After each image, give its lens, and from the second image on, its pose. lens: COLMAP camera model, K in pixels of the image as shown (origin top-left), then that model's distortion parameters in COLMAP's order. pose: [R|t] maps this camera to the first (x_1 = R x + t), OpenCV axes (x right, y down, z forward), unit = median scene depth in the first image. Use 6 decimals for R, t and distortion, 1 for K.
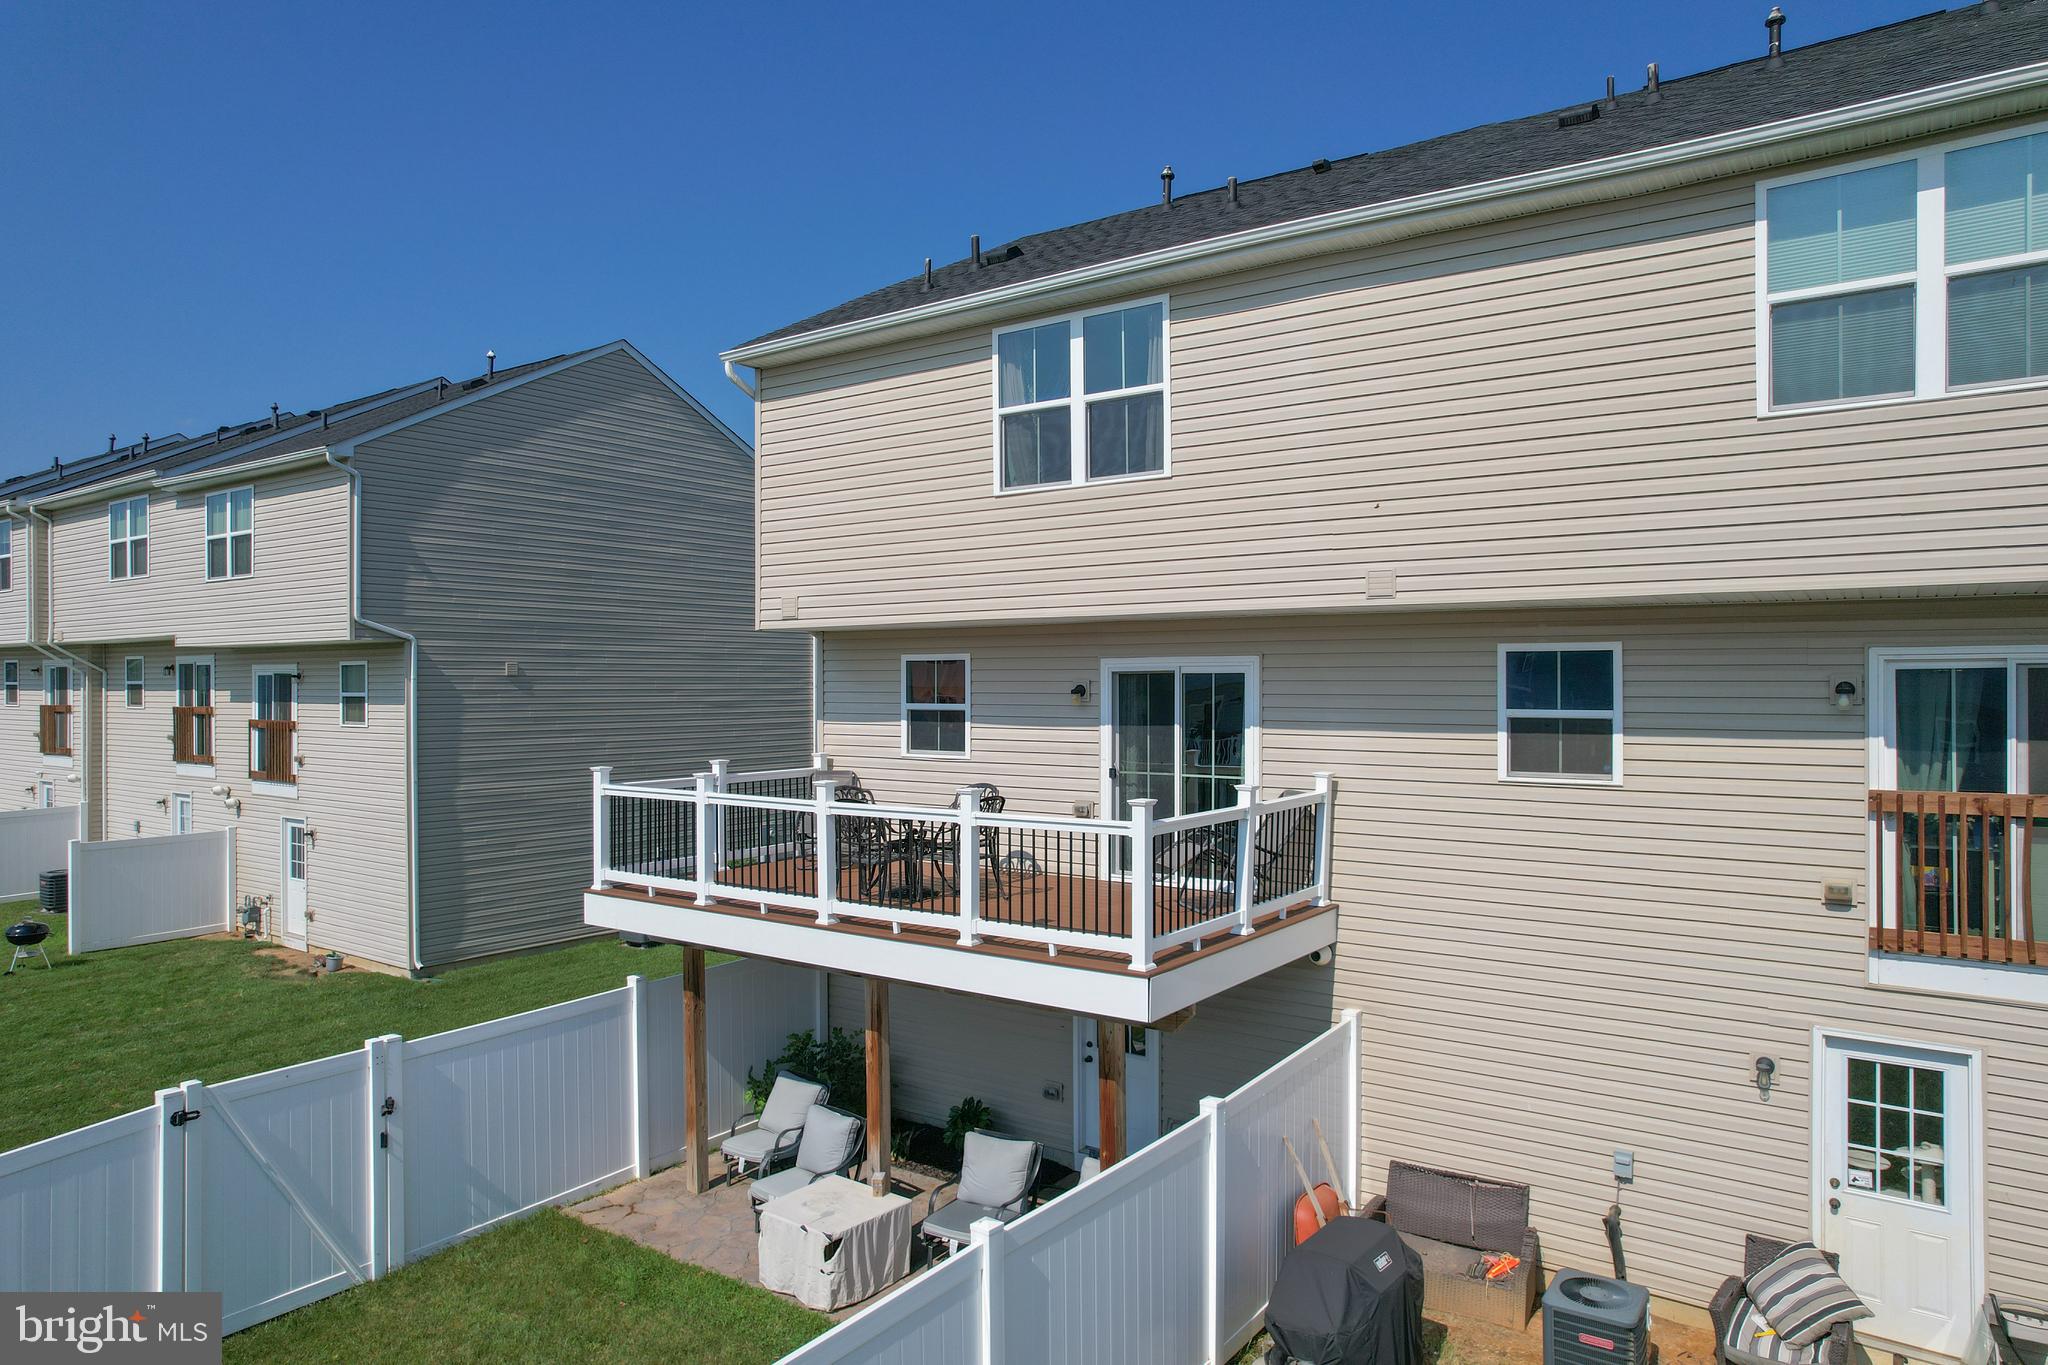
lens RADIAL K [[1309.6, 0, 1024.0], [0, 1309.6, 682.5], [0, 0, 1]] dist [-0.083418, 0.078950]
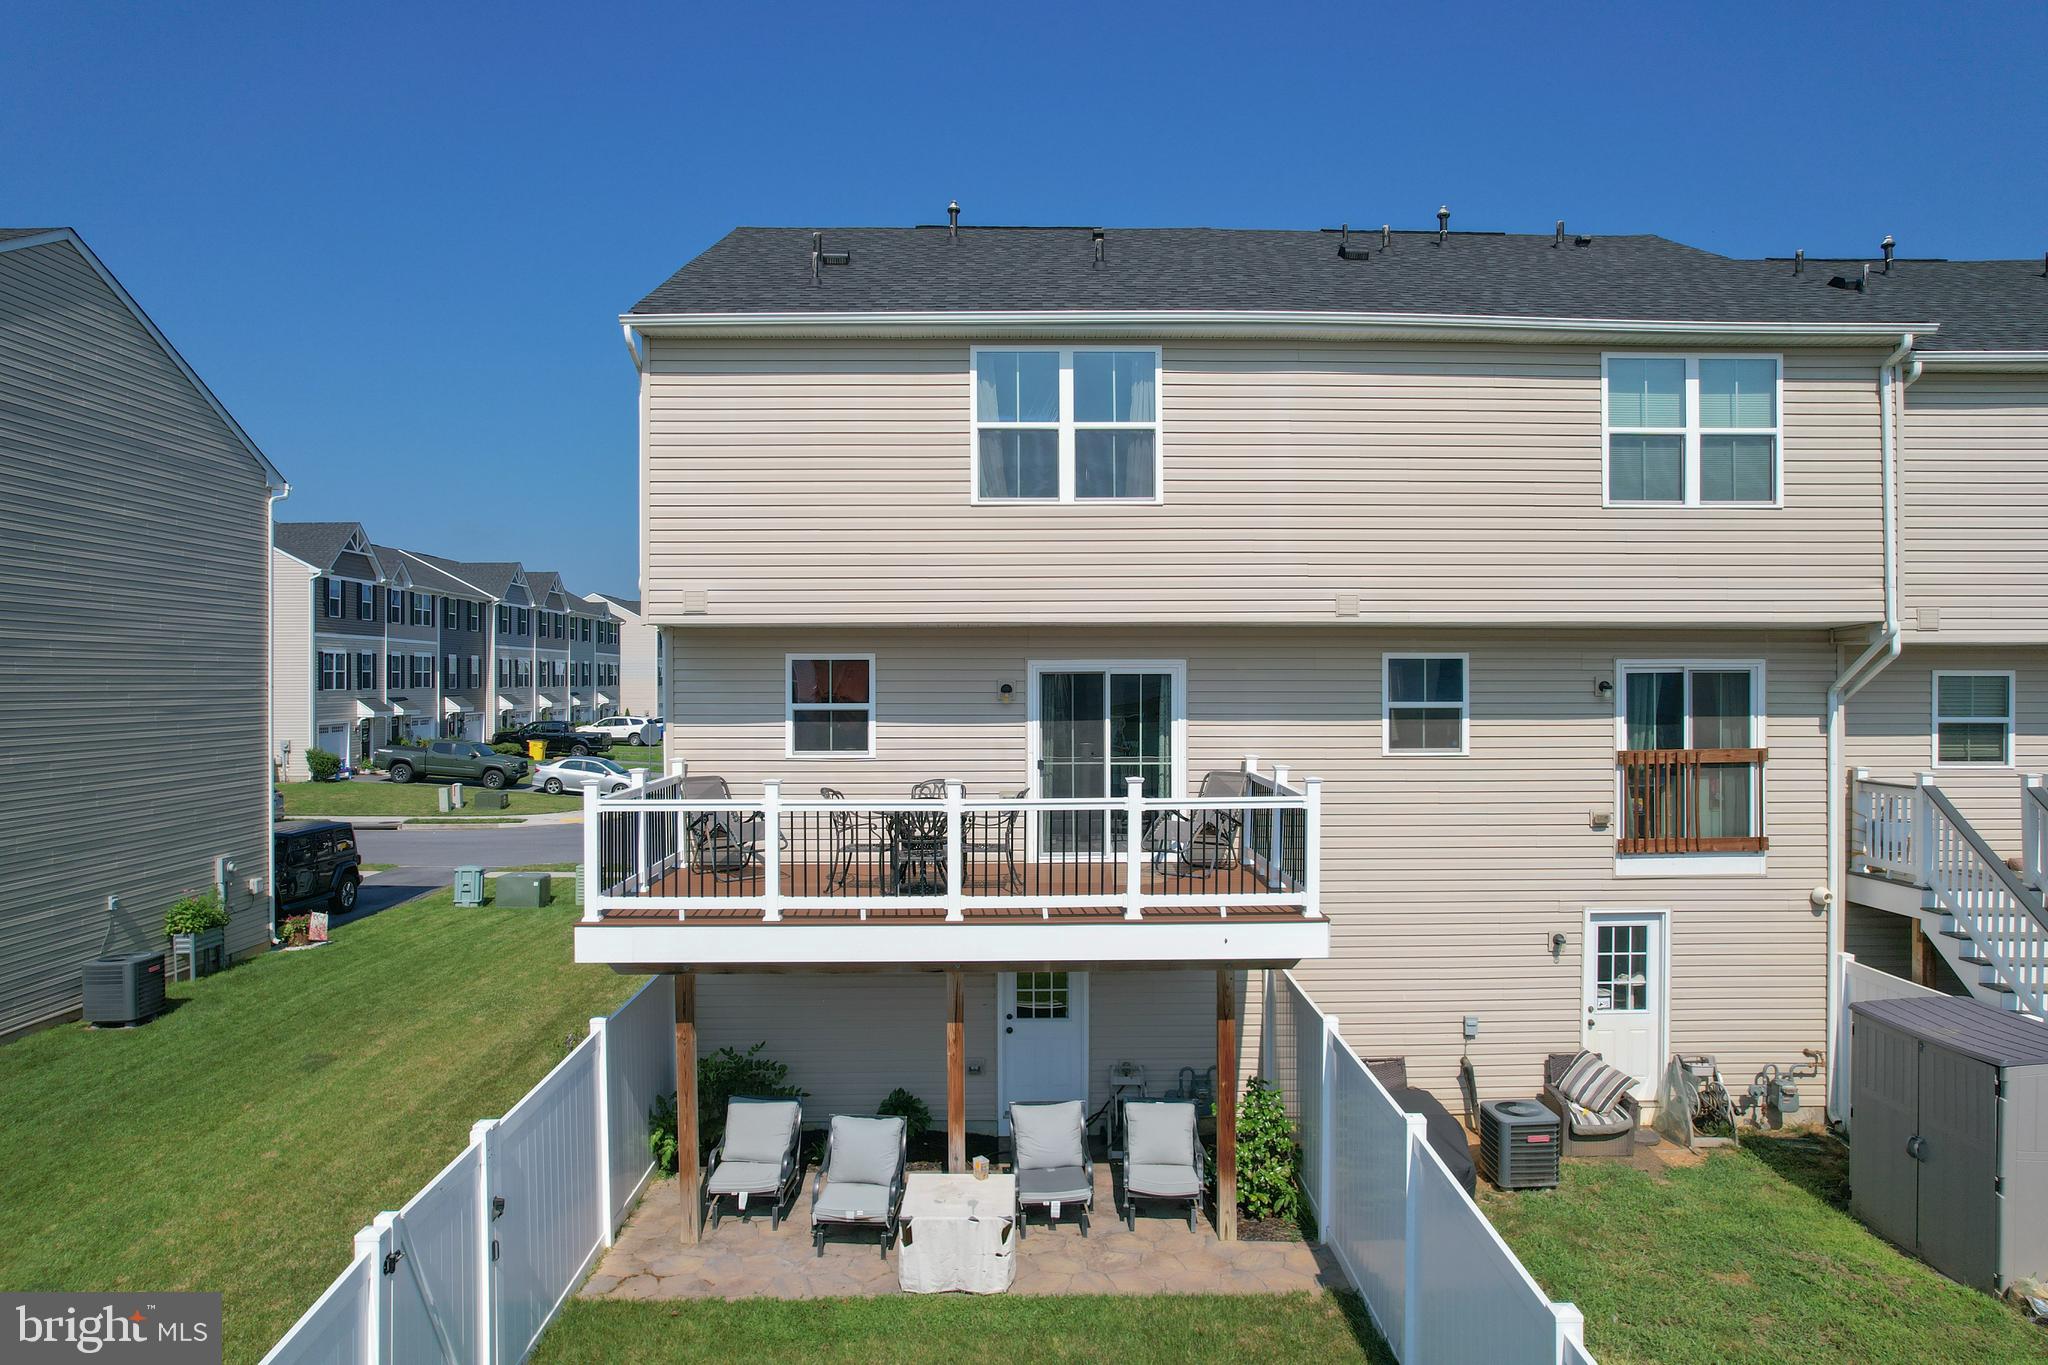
lens RADIAL K [[1309.6, 0, 1024.0], [0, 1309.6, 682.5], [0, 0, 1]] dist [-0.083418, 0.078950]
pose [[0.798414, -0.001053, 0.602107, -0.683384], [0.000541, 0.999999, 0.001032, -0.000807], [-0.602108, -0.000499, 0.798415, 0.148489]]
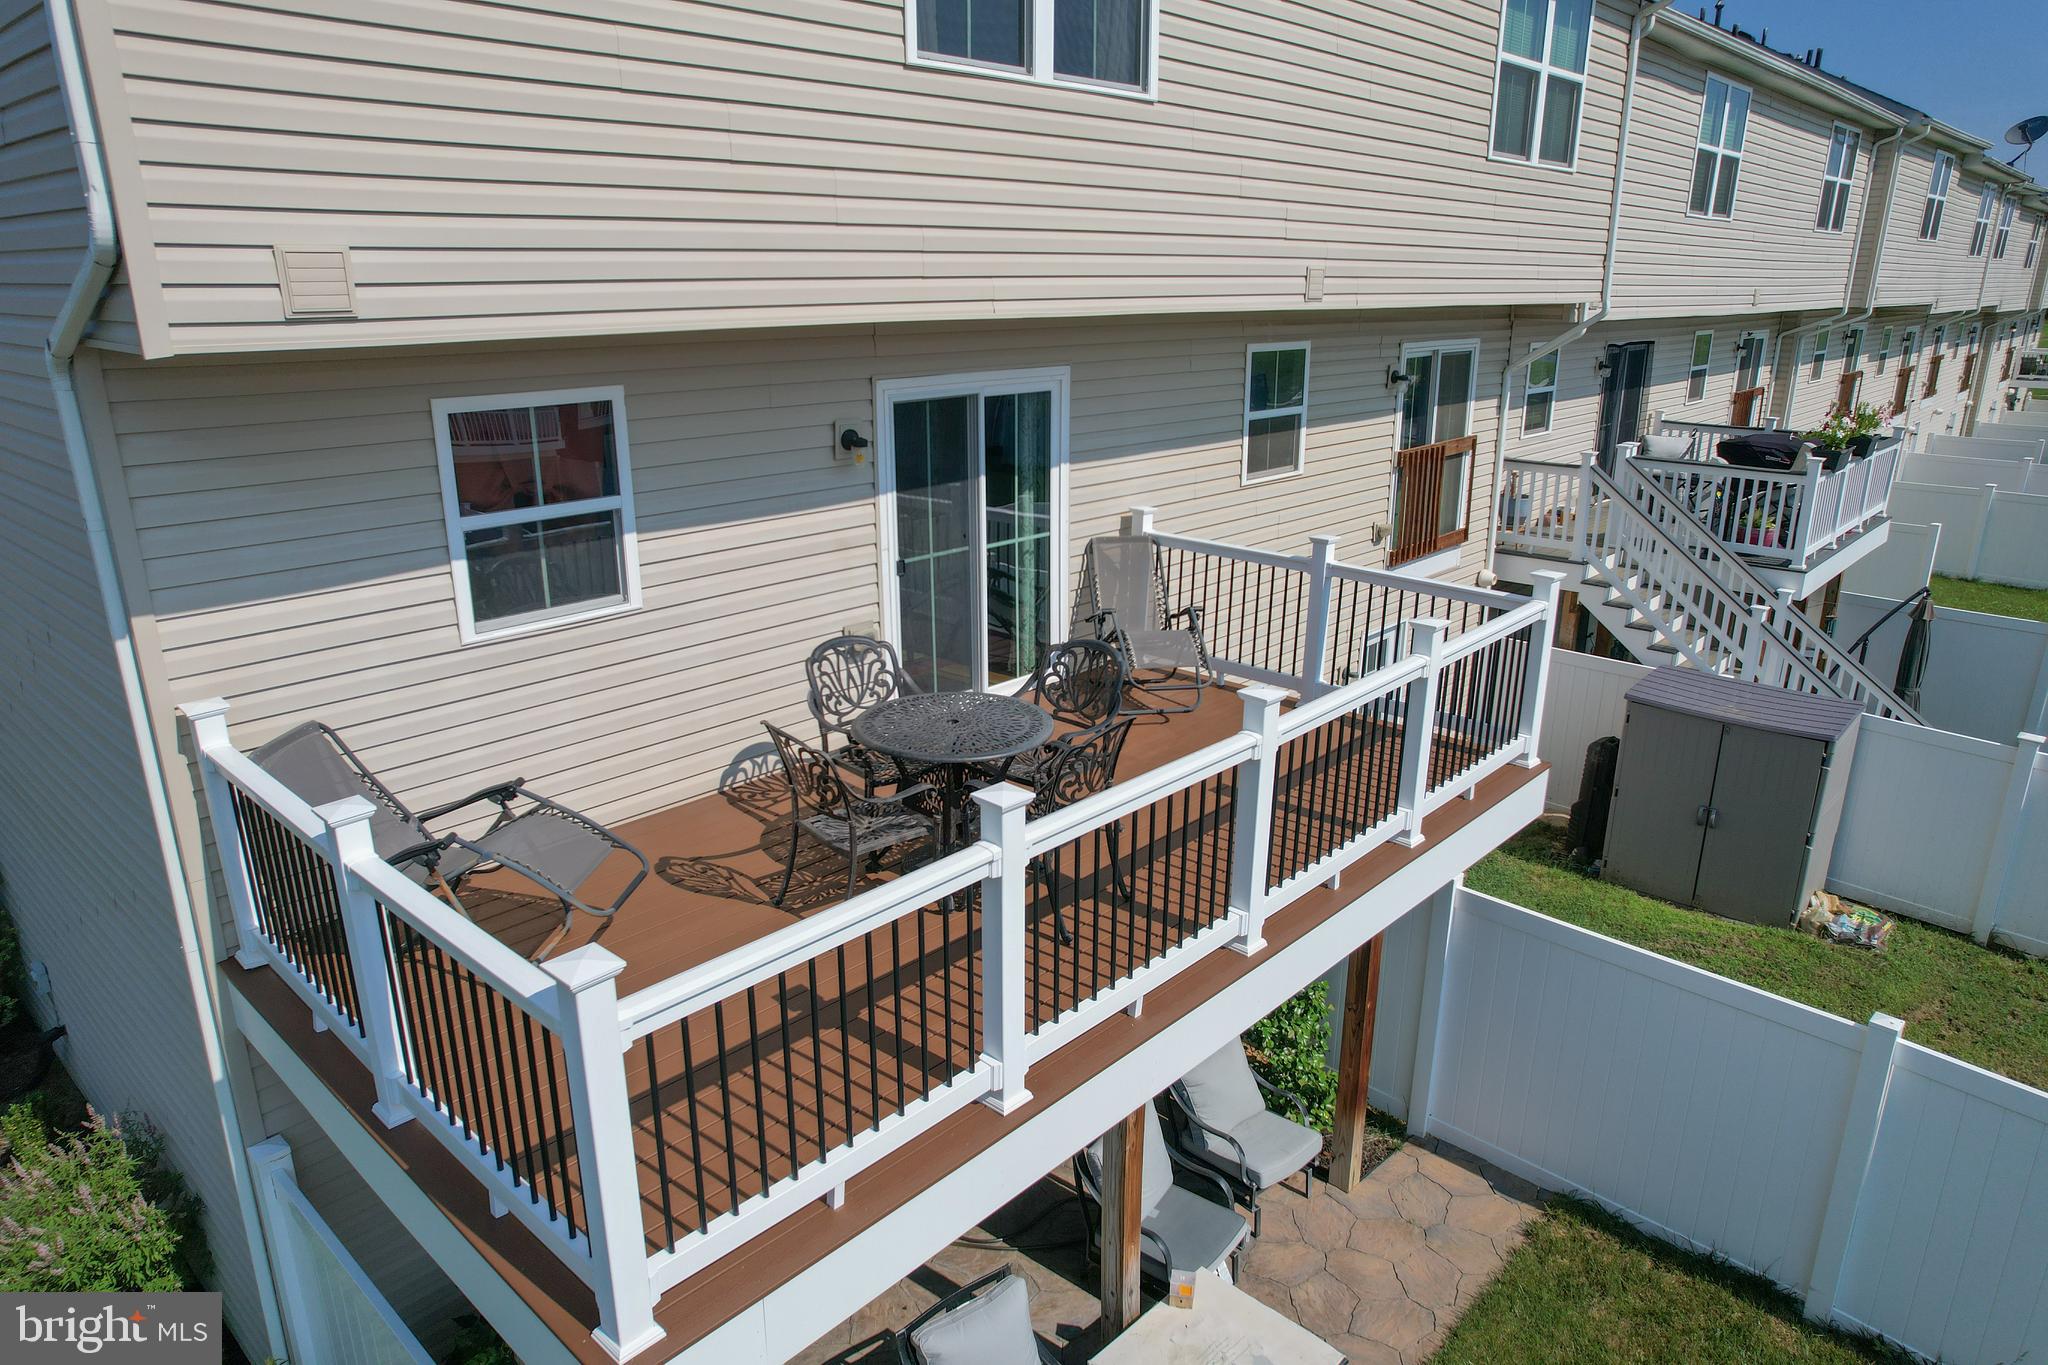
lens RADIAL K [[1309.6, 0, 1024.0], [0, 1309.6, 682.5], [0, 0, 1]] dist [-0.083418, 0.078950]
pose [[0.117813, -0.293506, 0.948670, -0.600648], [0.000238, 0.955331, 0.295538, -0.070218], [-0.993036, -0.034592, 0.112620, 0.982588]]
